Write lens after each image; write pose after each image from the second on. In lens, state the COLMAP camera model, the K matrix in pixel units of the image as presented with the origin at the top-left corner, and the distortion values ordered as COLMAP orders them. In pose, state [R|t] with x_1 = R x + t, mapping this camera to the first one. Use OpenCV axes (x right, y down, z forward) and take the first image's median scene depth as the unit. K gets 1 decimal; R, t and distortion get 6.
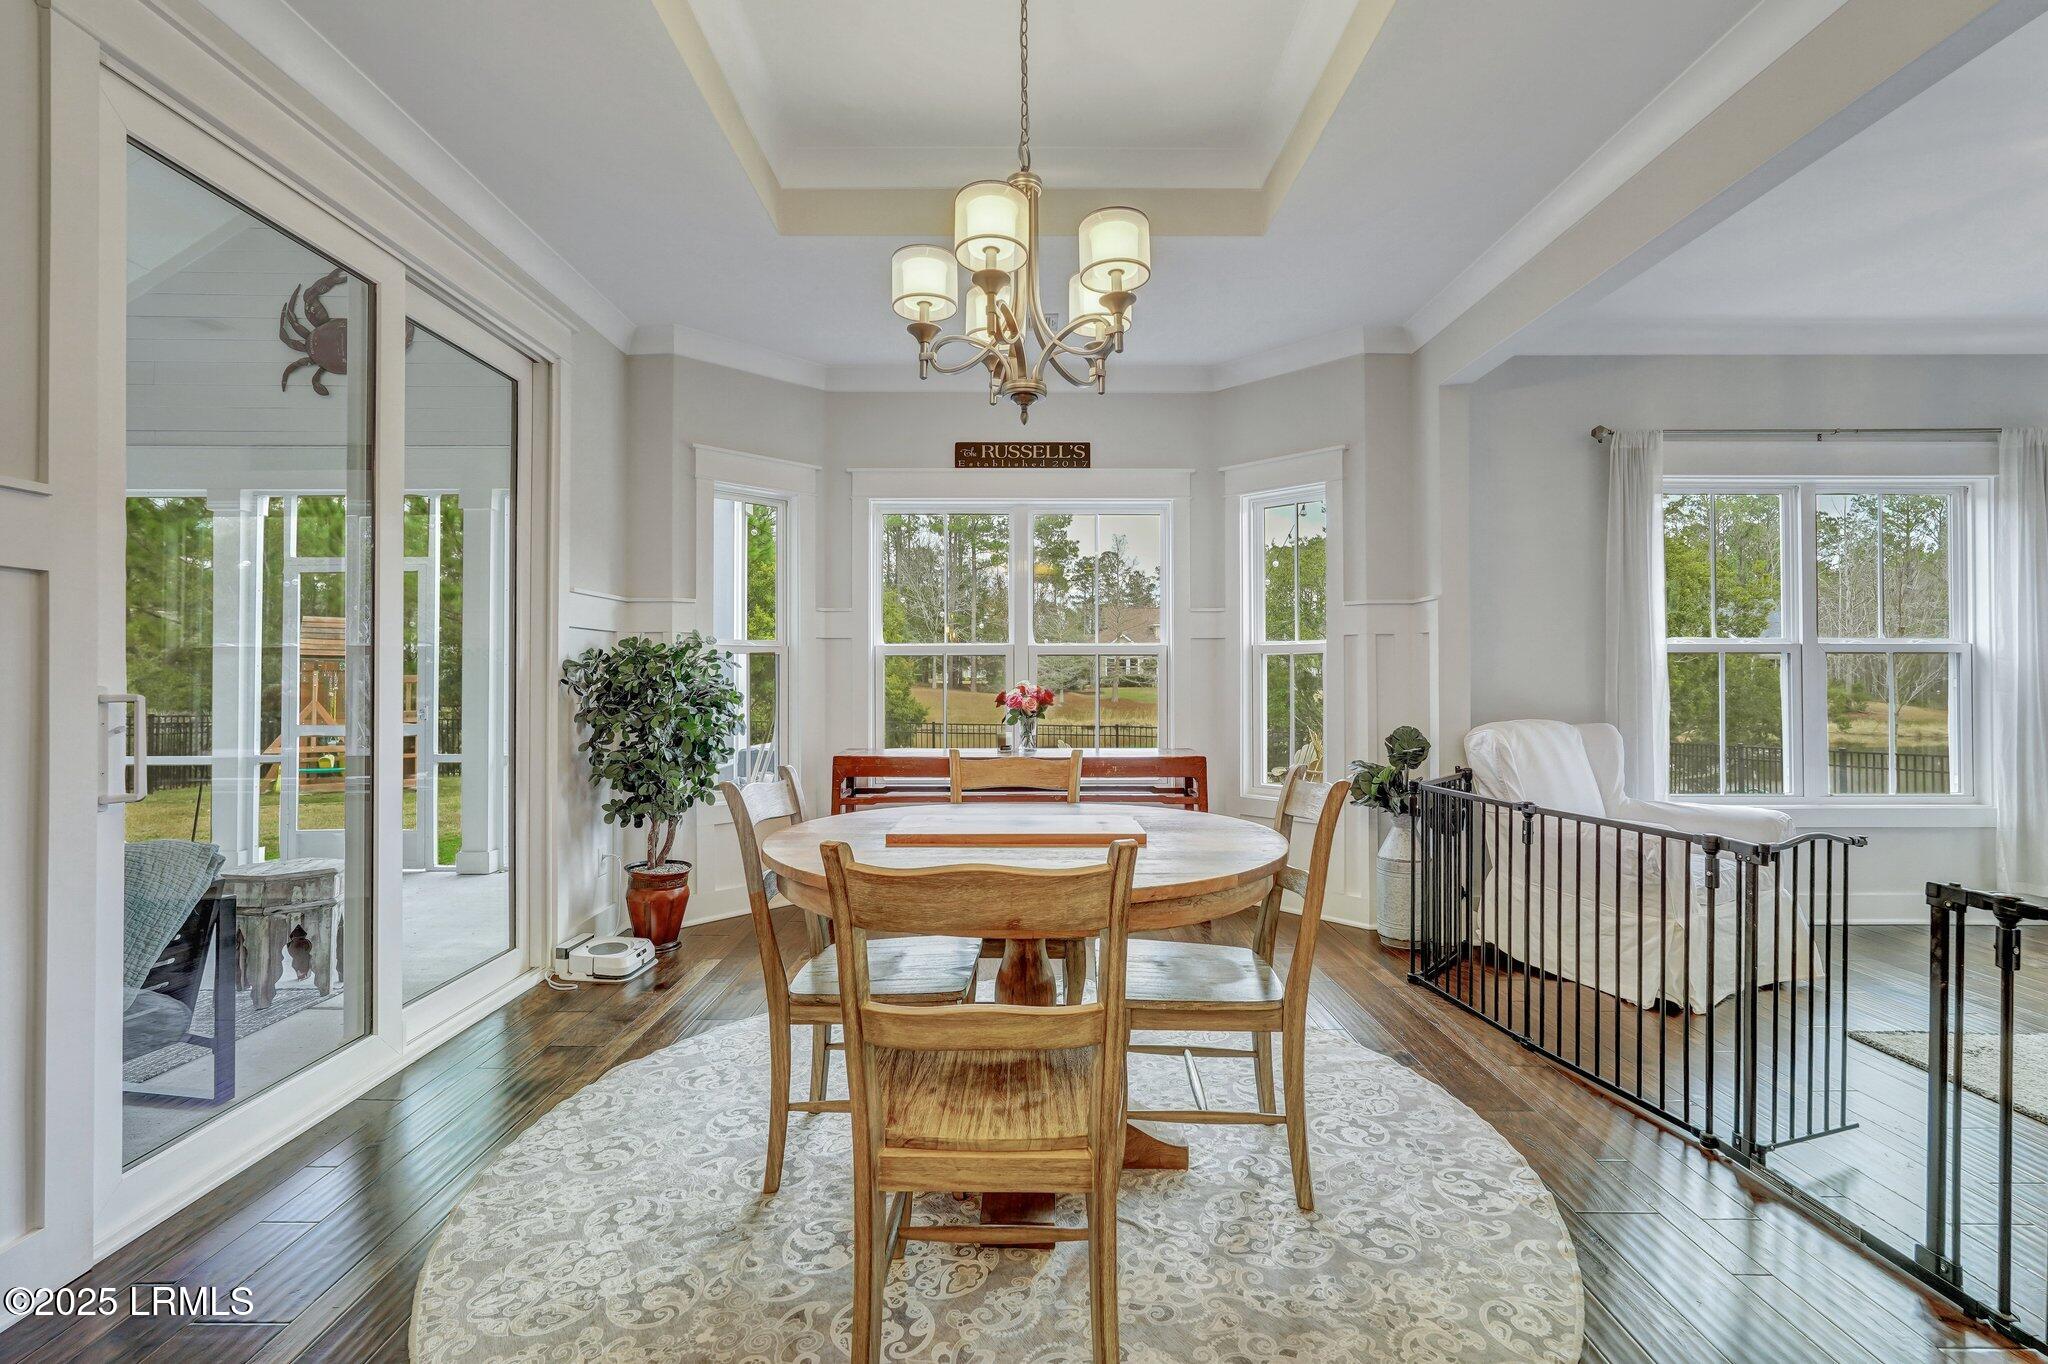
lens RADIAL K [[904.9, 0, 1030.4], [0, 904.9, 666.3], [0, 0, 1]] dist [-0.009216, 0.002277]
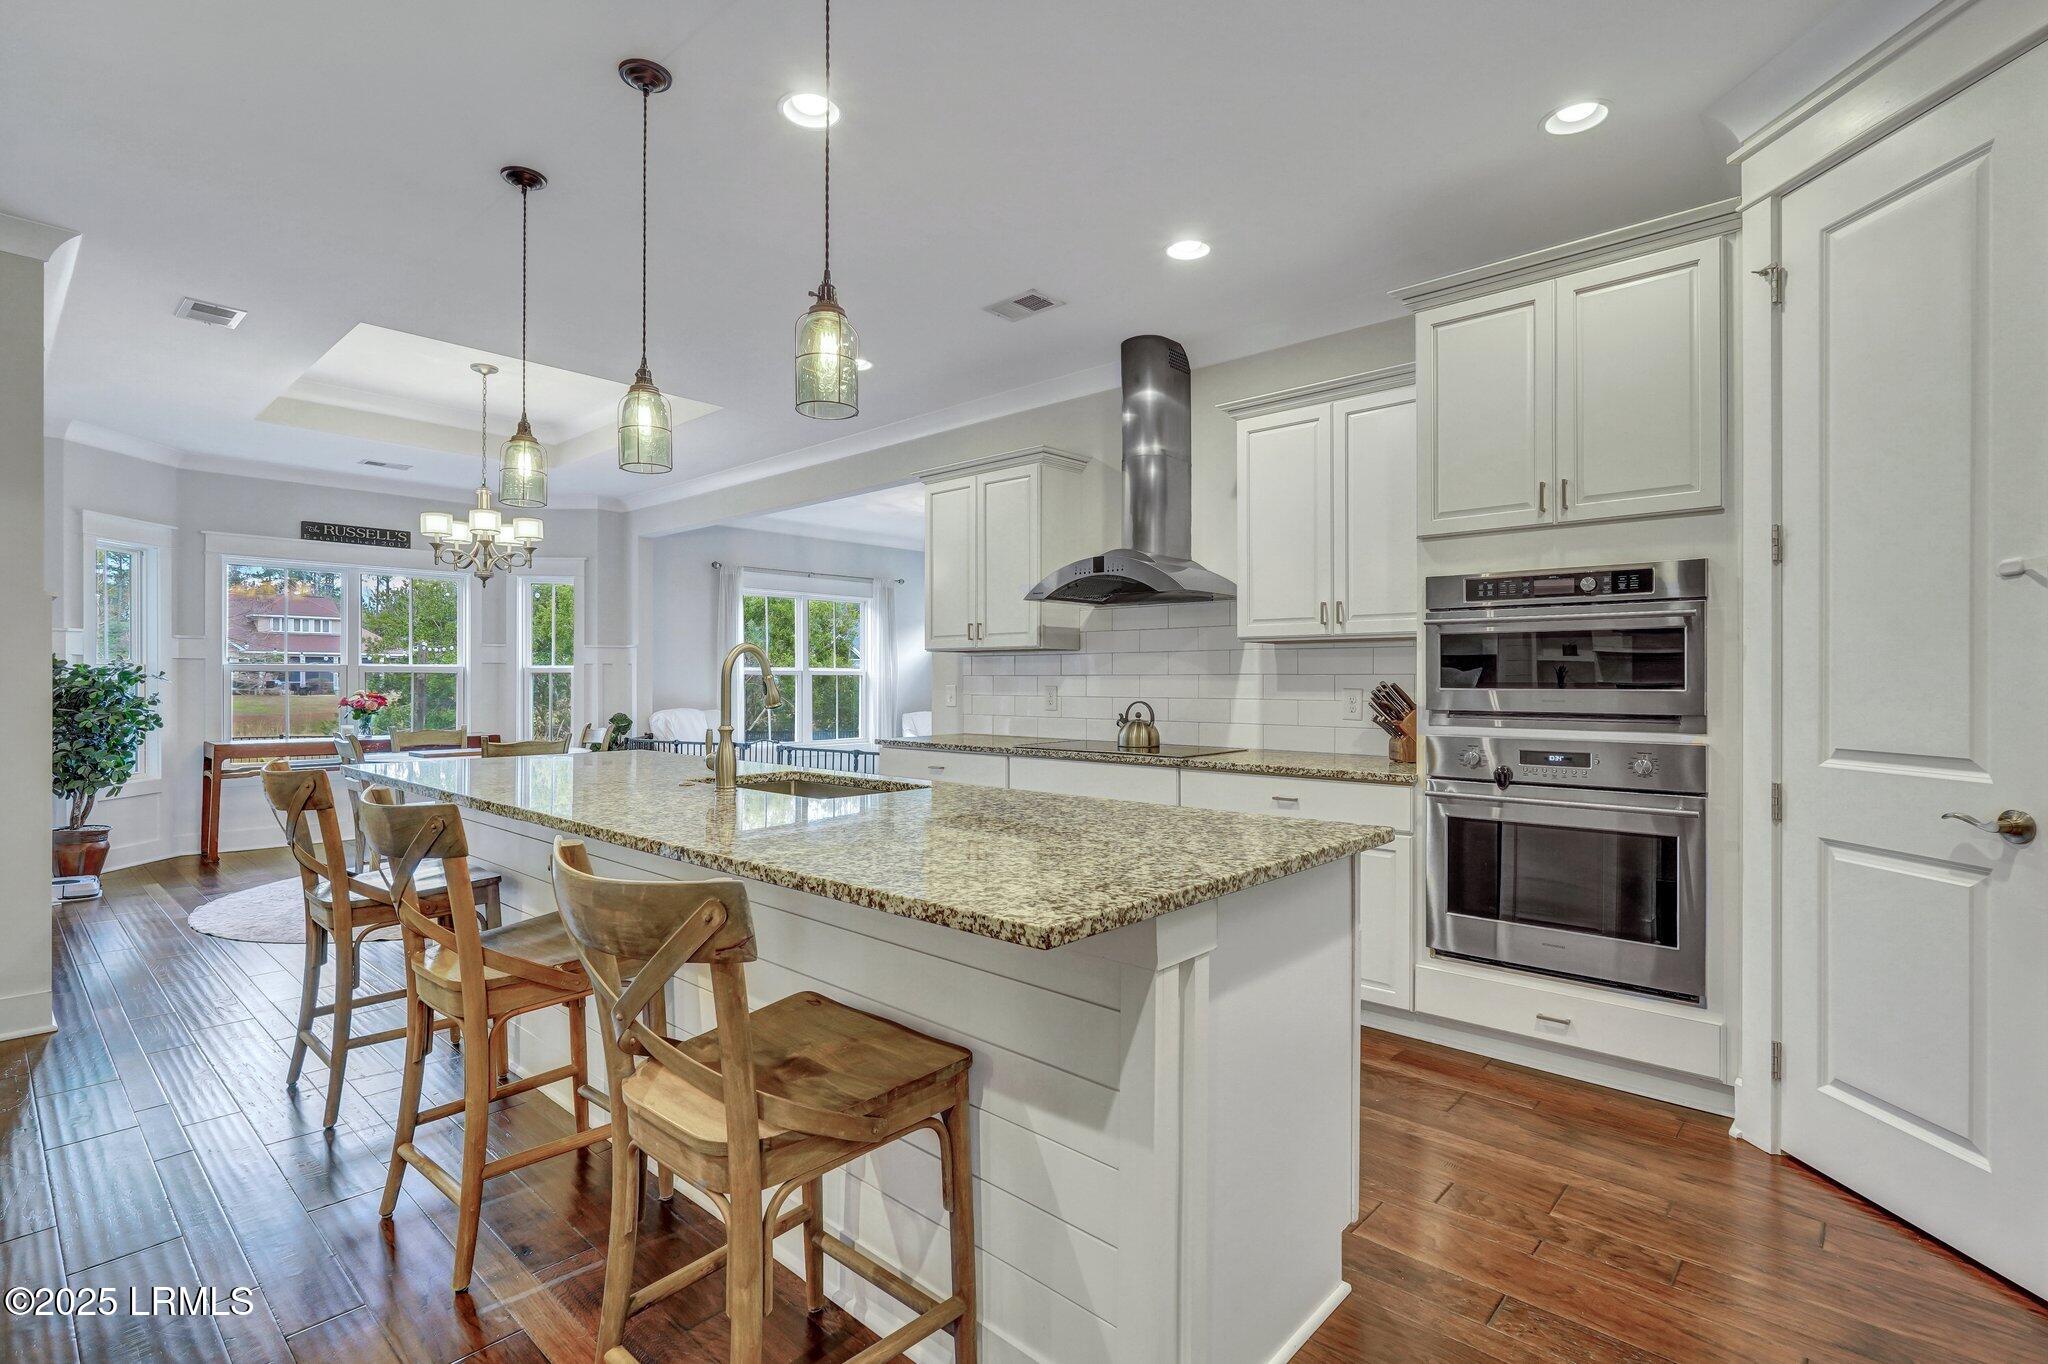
lens RADIAL K [[971.2, 0, 1023.9], [0, 971.2, 676.2], [0, 0, 1]] dist [-0.002247, 0.000756]
pose [[0.679174, 0.003657, 0.733969, -0.488270], [-0.008675, 0.999958, 0.003045, -0.023233], [-0.733926, -0.008436, 0.679177, -0.976135]]
